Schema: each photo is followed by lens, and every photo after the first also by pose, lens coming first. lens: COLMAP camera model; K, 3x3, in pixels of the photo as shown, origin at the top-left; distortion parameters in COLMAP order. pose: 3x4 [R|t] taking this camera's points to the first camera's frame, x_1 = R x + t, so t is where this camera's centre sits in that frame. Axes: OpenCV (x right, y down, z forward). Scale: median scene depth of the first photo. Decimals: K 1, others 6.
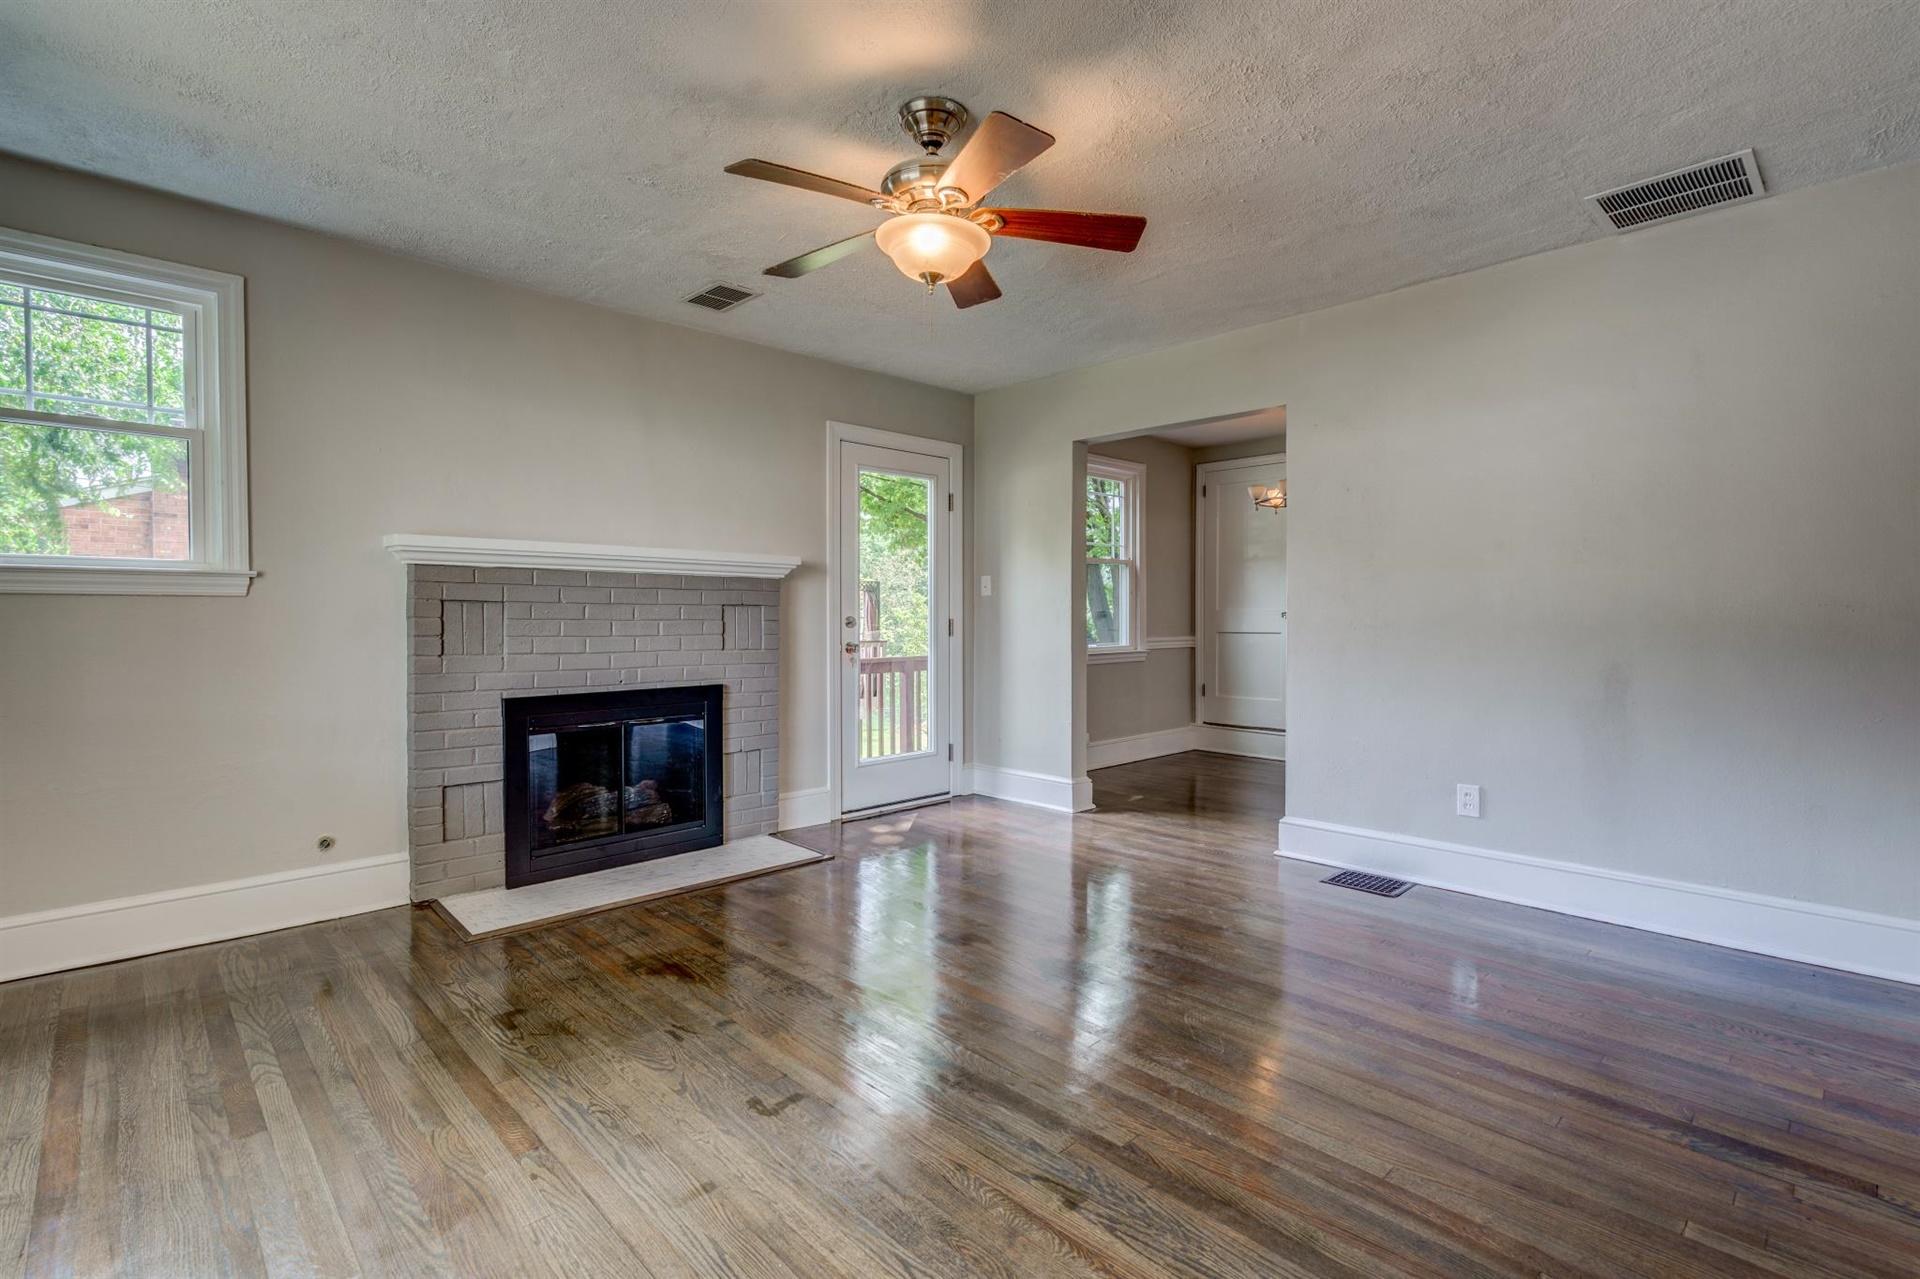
lens RADIAL K [[898.6, 0, 969.1], [0, 898.6, 628.0], [0, 0, 1]] dist [0.011200, -0.000154]
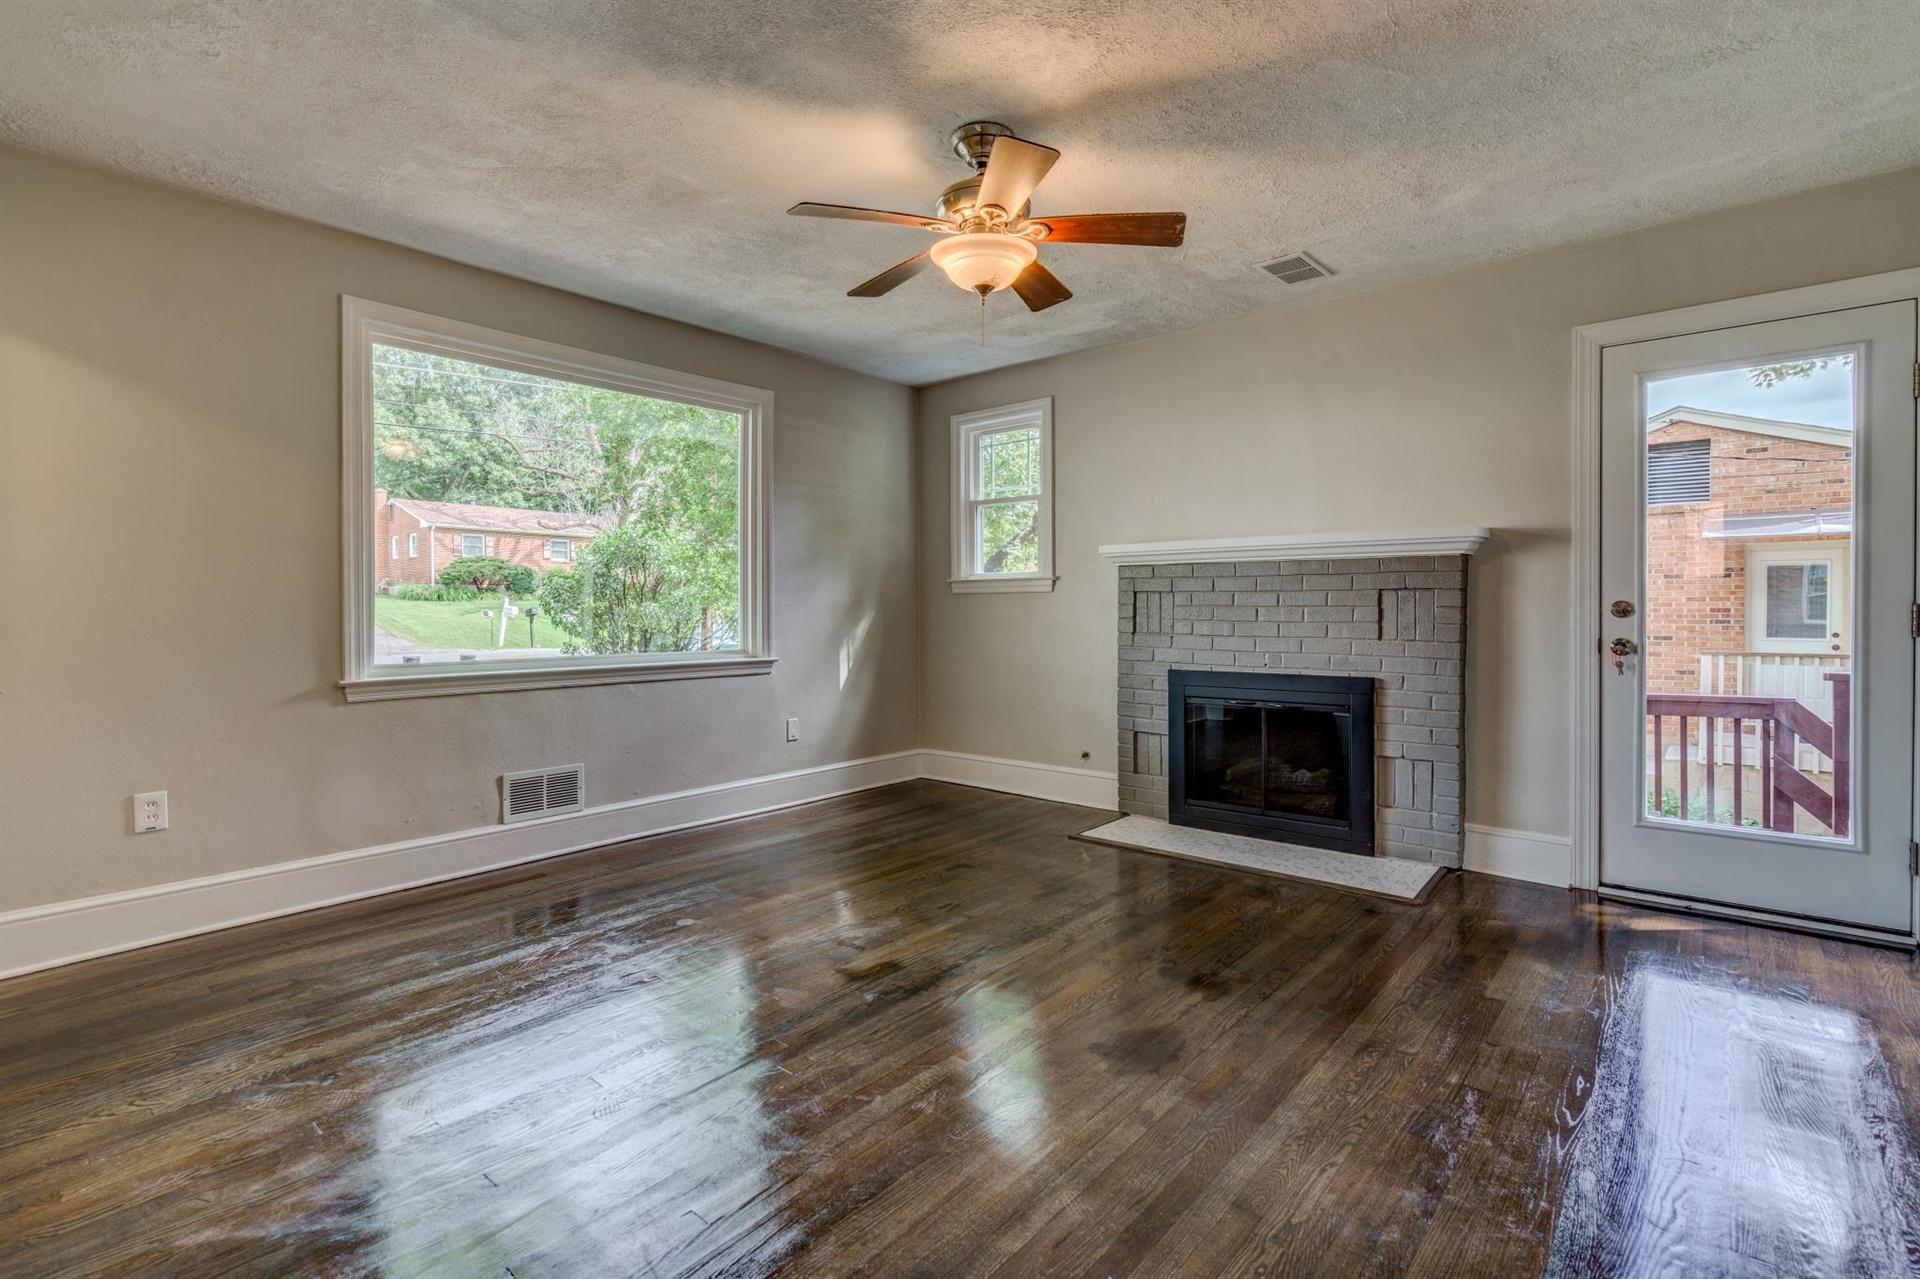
lens RADIAL K [[898.6, 0, 935.2], [0, 898.6, 610.7], [0, 0, 1]] dist [0.011200, -0.000154]
pose [[0.072588, 0.003116, -0.997357, 0.690477], [-0.008049, 0.999964, 0.002539, -0.003699], [0.997330, 0.007844, 0.072611, 0.576752]]
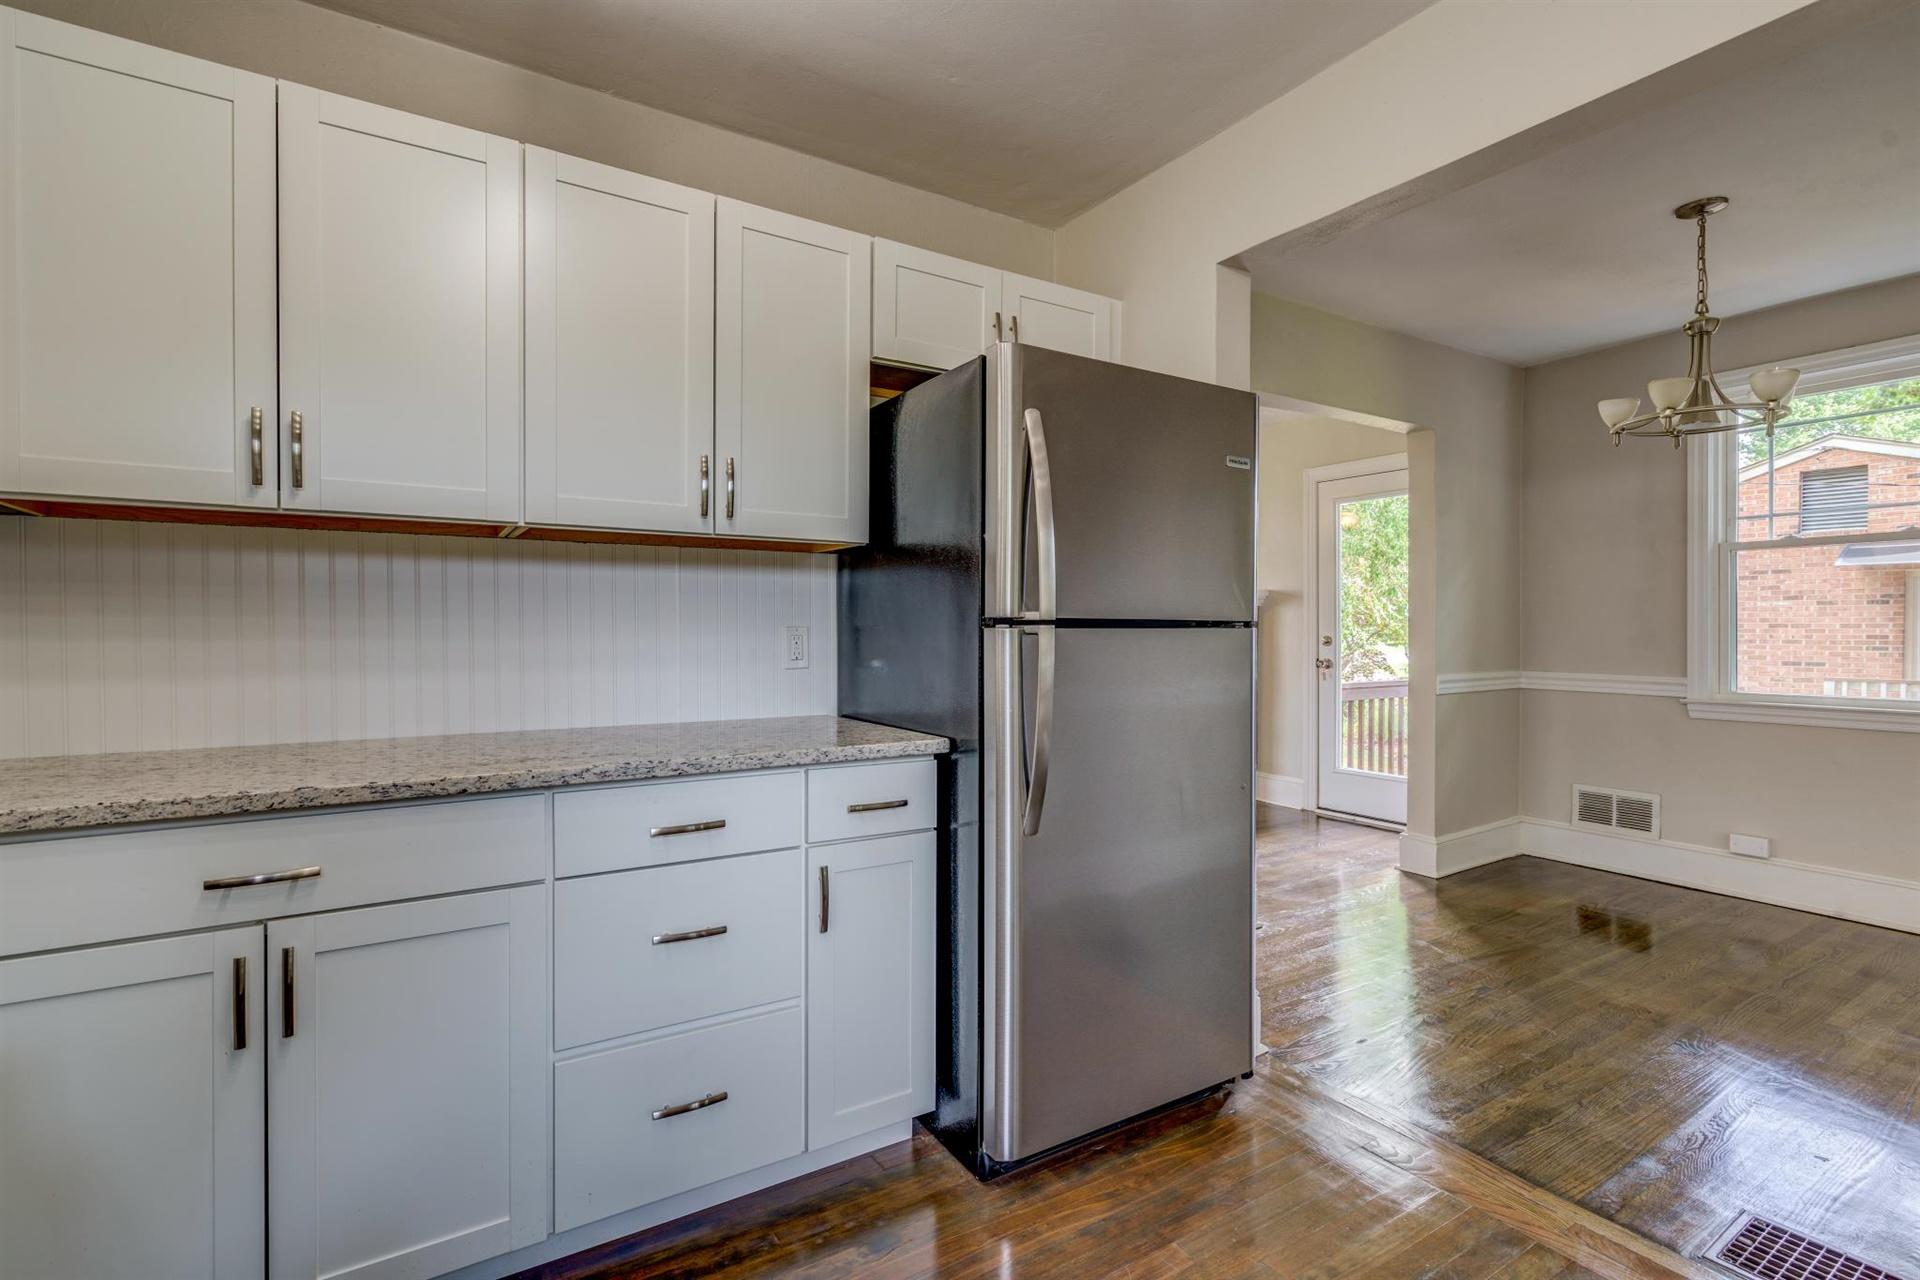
lens RADIAL K [[898.6, 0, 959.9], [0, 898.6, 633.0], [0, 0, 1]] dist [0.011200, -0.000154]
pose [[-0.207161, 0.005977, -0.978289, 1.436929], [-0.008866, 0.999929, 0.007987, -0.029269], [0.978267, 0.010328, -0.207093, 1.049594]]
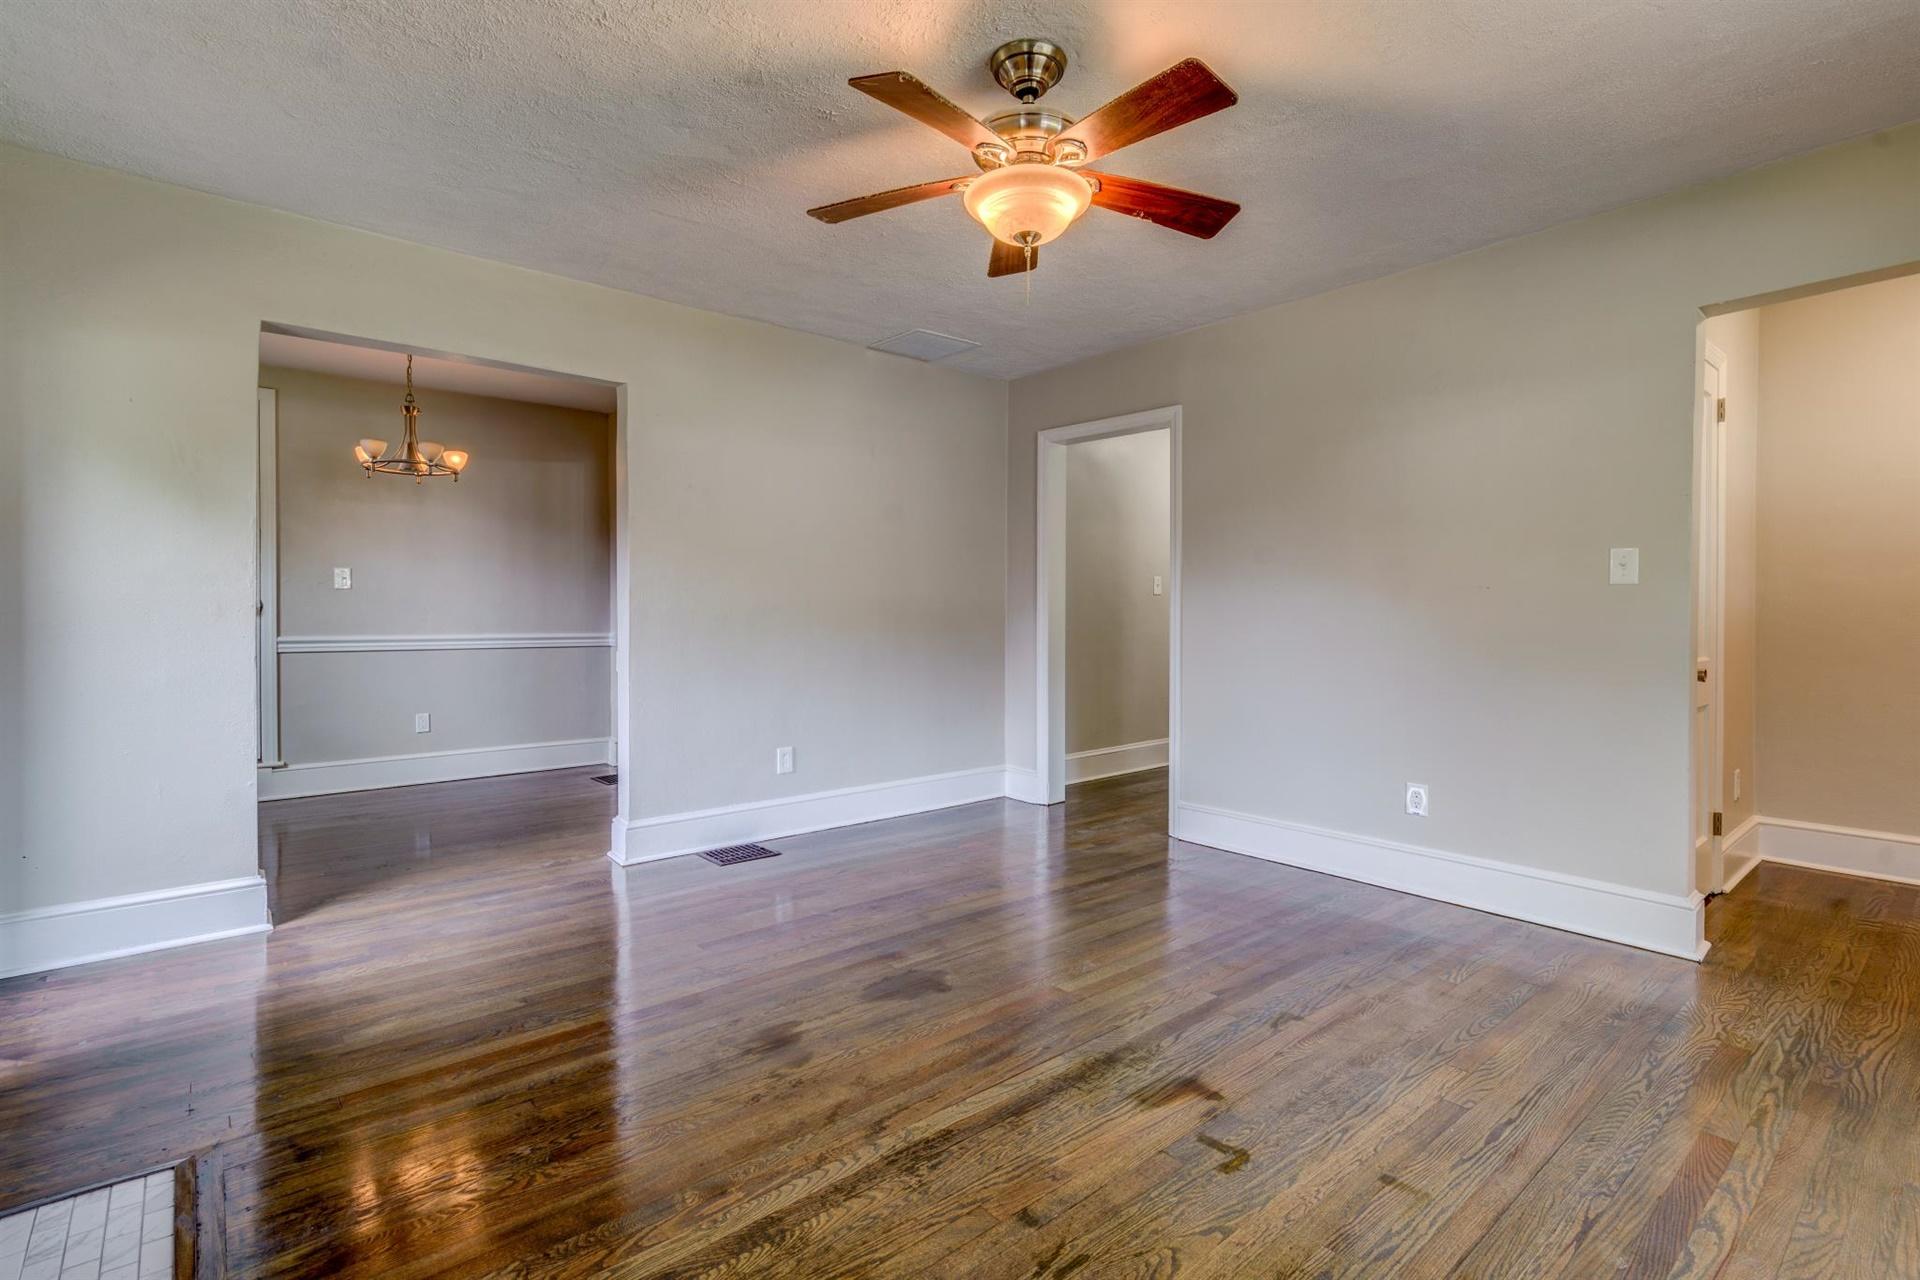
lens RADIAL K [[898.6, 0, 964.3], [0, 898.6, 626.0], [0, 0, 1]] dist [0.011200, -0.000154]
pose [[0.046176, -0.012325, 0.998857, -0.626592], [0.003946, 0.999918, 0.012156, -0.003201], [-0.998926, 0.003380, 0.046220, 0.683484]]
